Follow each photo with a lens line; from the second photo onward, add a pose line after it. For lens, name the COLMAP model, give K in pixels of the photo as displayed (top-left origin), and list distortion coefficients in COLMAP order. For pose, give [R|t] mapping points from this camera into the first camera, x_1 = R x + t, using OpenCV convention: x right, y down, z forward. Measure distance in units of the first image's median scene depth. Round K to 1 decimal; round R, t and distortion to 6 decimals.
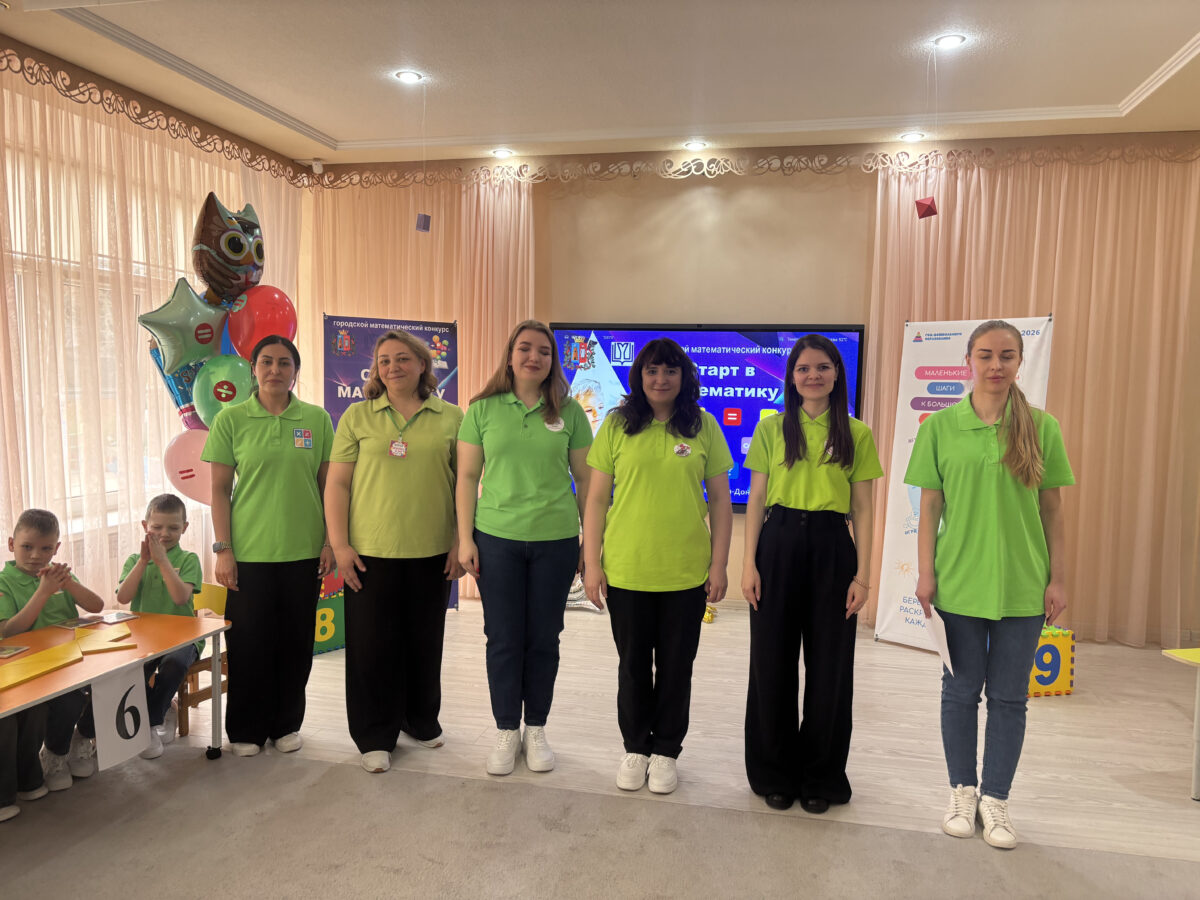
lens RADIAL K [[900.9, 0, 606.7], [0, 900.9, 448.6], [0, 0, 1]] dist [0.000422, -0.000674]
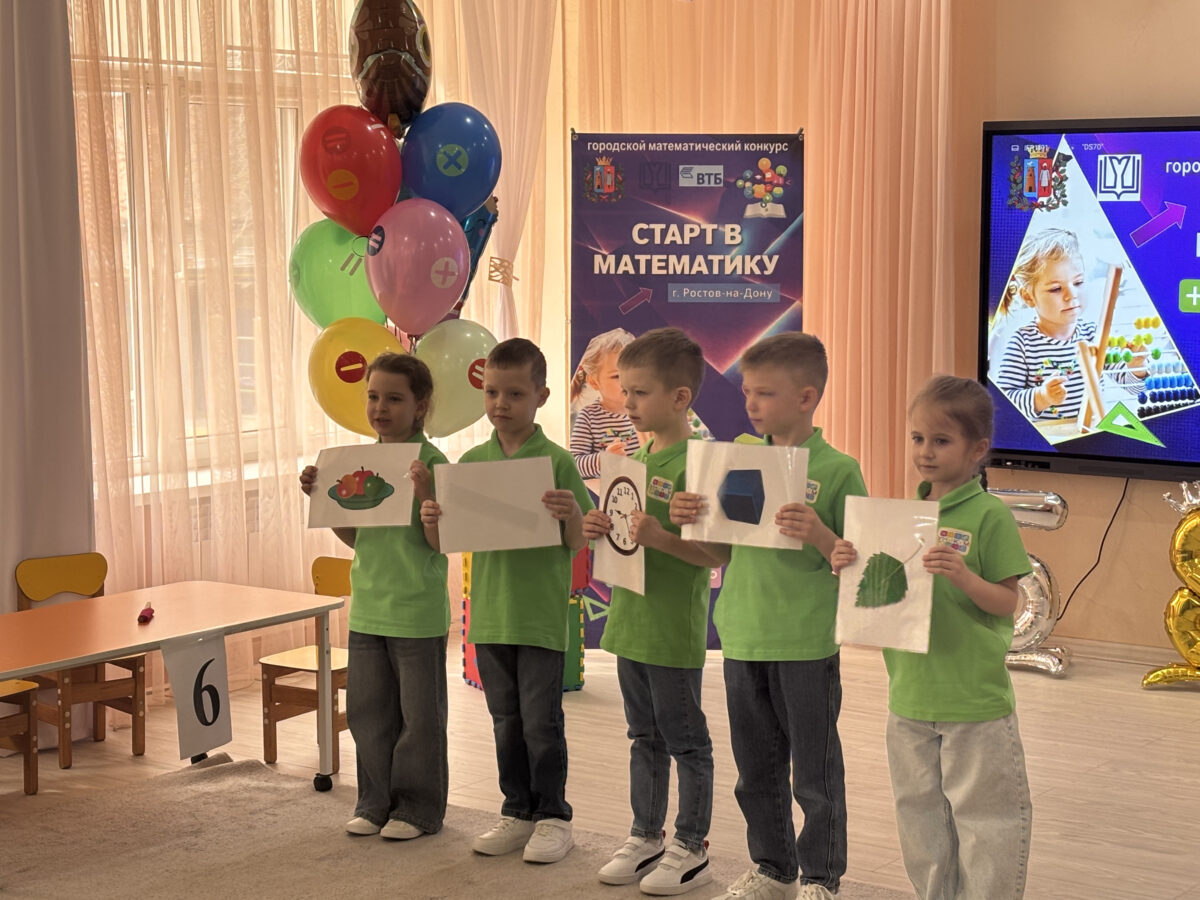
lens RADIAL K [[2309.6, 0, 598.0], [0, 2309.6, 451.6], [0, 0, 1]] dist [0.027658, 0.000000]
pose [[0.938746, 0.004172, -0.344585, 0.206533], [0.004077, 0.999722, 0.023212, 0.021754], [0.344586, -0.023195, 0.938468, -0.378403]]
